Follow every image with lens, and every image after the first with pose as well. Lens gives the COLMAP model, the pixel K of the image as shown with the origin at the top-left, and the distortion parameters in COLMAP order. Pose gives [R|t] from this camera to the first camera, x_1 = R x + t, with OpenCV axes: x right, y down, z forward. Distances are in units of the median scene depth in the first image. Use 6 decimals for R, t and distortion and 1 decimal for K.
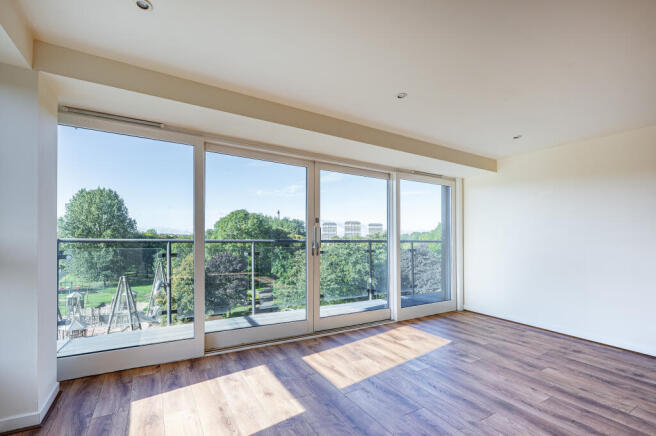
lens RADIAL K [[277.9, 0, 292.7], [0, 277.9, 239.7], [0, 0, 1]] dist [0.000335, 0.000038]
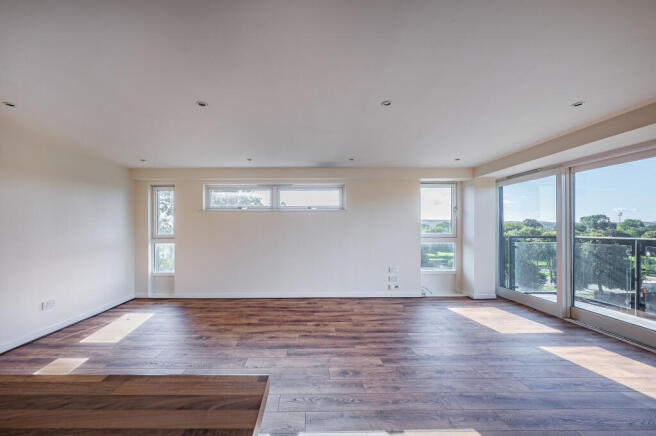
lens RADIAL K [[272.4, 0, 310.0], [0, 272.4, 233.1], [0, 0, 1]] dist [0.000122, 0.000125]
pose [[-0.449509, 0.007970, -0.893240, 1.214072], [-0.008965, 0.999870, 0.013433, -0.025823], [0.893231, 0.014046, -0.449379, 0.371491]]
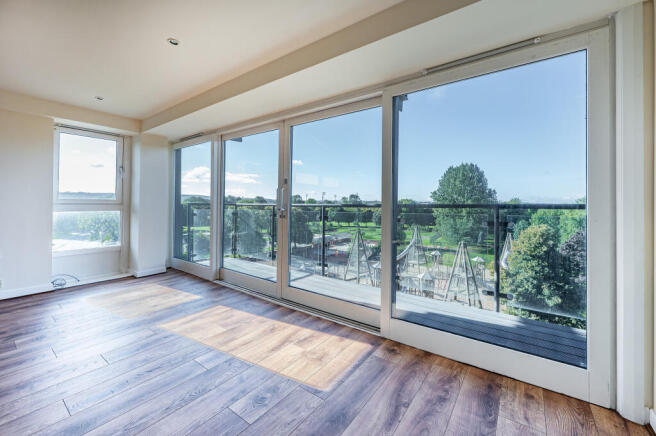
lens RADIAL K [[264.2, 0, 330.9], [0, 264.2, 209.5], [0, 0, 1]] dist [0.000382, 0.000000]
pose [[0.449672, 0.011859, -0.893115, 0.960085], [-0.011780, 0.999904, 0.007346, 0.016615], [0.893116, 0.007218, 0.449768, 0.734164]]
